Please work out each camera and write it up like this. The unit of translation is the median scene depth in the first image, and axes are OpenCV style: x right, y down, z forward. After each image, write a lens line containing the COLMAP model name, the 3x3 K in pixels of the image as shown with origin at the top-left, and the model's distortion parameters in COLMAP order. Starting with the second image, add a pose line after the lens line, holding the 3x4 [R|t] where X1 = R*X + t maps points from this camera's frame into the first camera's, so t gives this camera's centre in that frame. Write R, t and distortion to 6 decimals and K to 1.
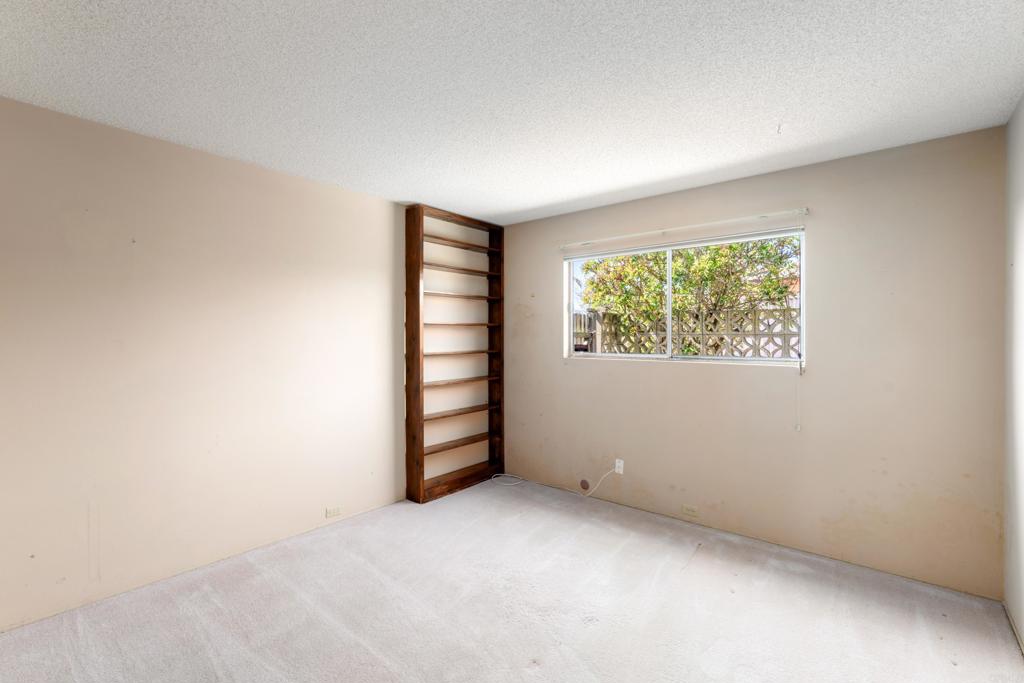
lens RADIAL K [[467.4, 0, 512.0], [0, 467.4, 341.5], [0, 0, 1]] dist [0.001405, 0.000281]
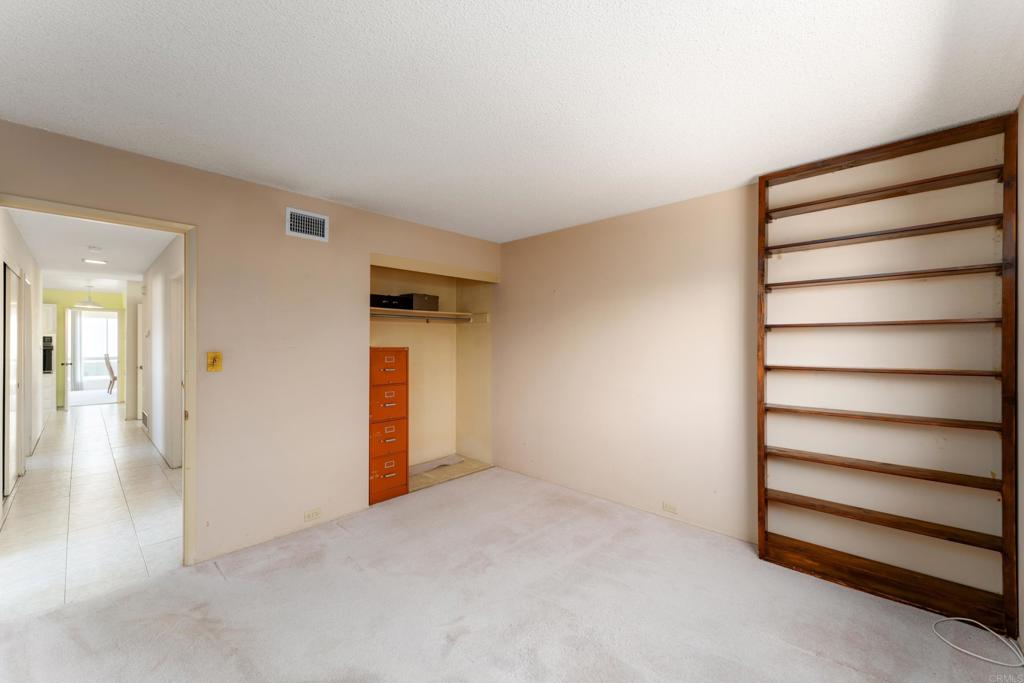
lens RADIAL K [[416.4, 0, 512.0], [0, 416.4, 341.5], [0, 0, 1]] dist [-0.000338, -0.000117]
pose [[-0.091466, -0.004855, -0.995796, 0.530969], [-0.009116, 0.999950, -0.004038, -0.007718], [0.995766, 0.008708, -0.091506, 0.641750]]
